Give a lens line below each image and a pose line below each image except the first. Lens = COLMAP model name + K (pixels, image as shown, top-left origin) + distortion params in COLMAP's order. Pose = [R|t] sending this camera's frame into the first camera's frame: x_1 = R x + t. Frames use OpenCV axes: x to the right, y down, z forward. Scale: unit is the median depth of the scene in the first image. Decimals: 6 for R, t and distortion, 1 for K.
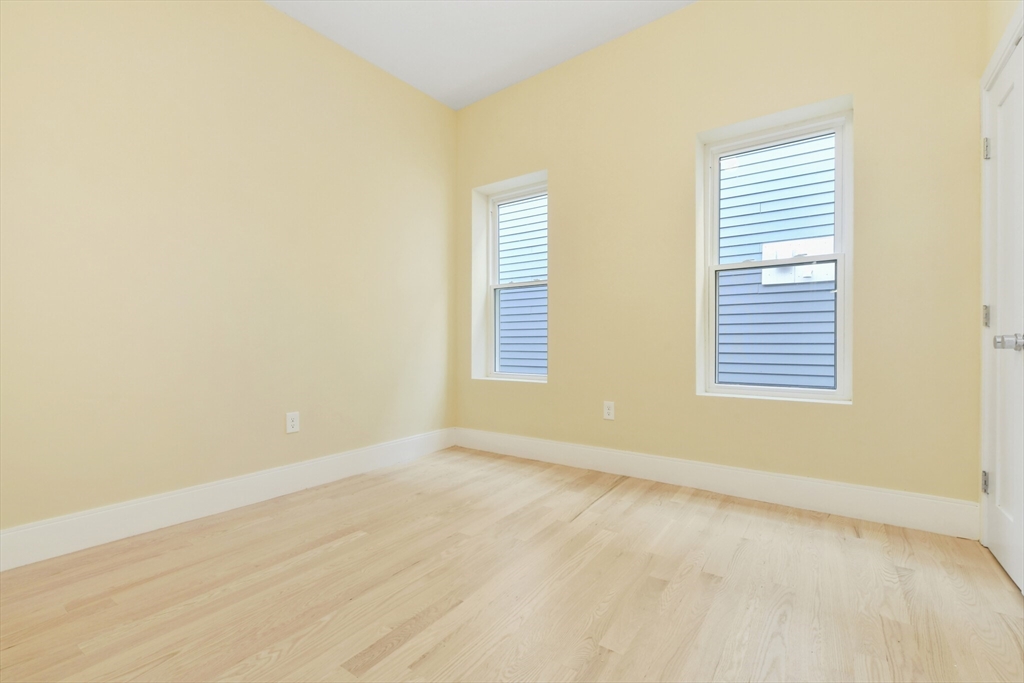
lens RADIAL K [[461.4, 0, 515.3], [0, 461.4, 337.5], [0, 0, 1]] dist [-0.001382, 0.000699]
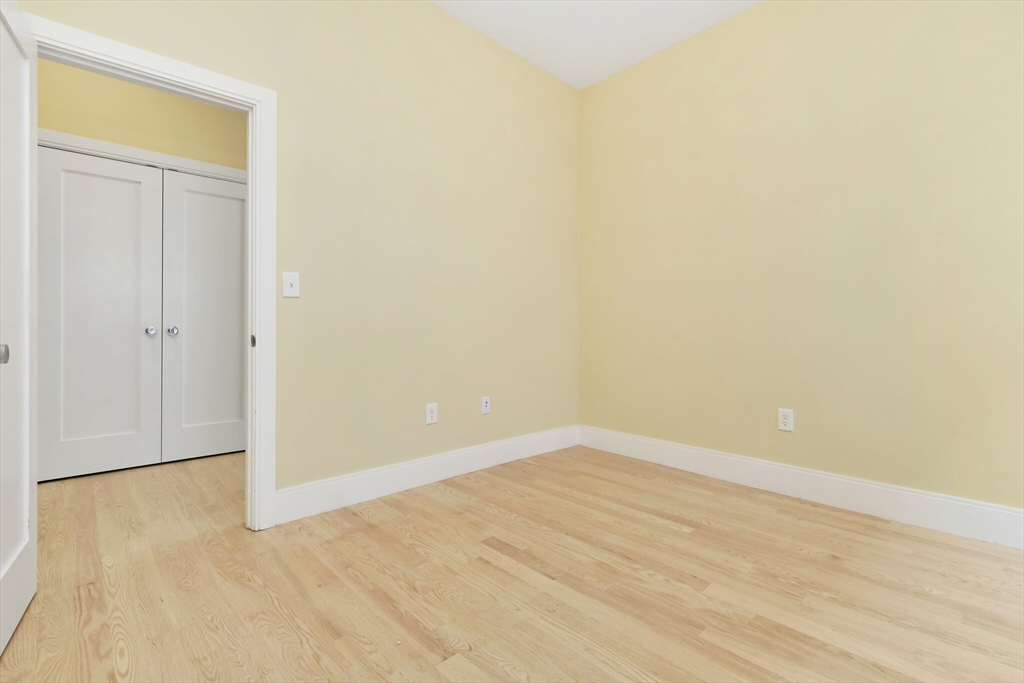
lens RADIAL K [[461.4, 0, 508.2], [0, 461.4, 337.4], [0, 0, 1]] dist [-0.001382, 0.000699]
pose [[-0.222177, 0.016571, -0.974866, 0.760525], [0.005874, 0.999860, 0.015657, 0.001184], [0.974989, -0.002248, -0.222243, 0.931049]]
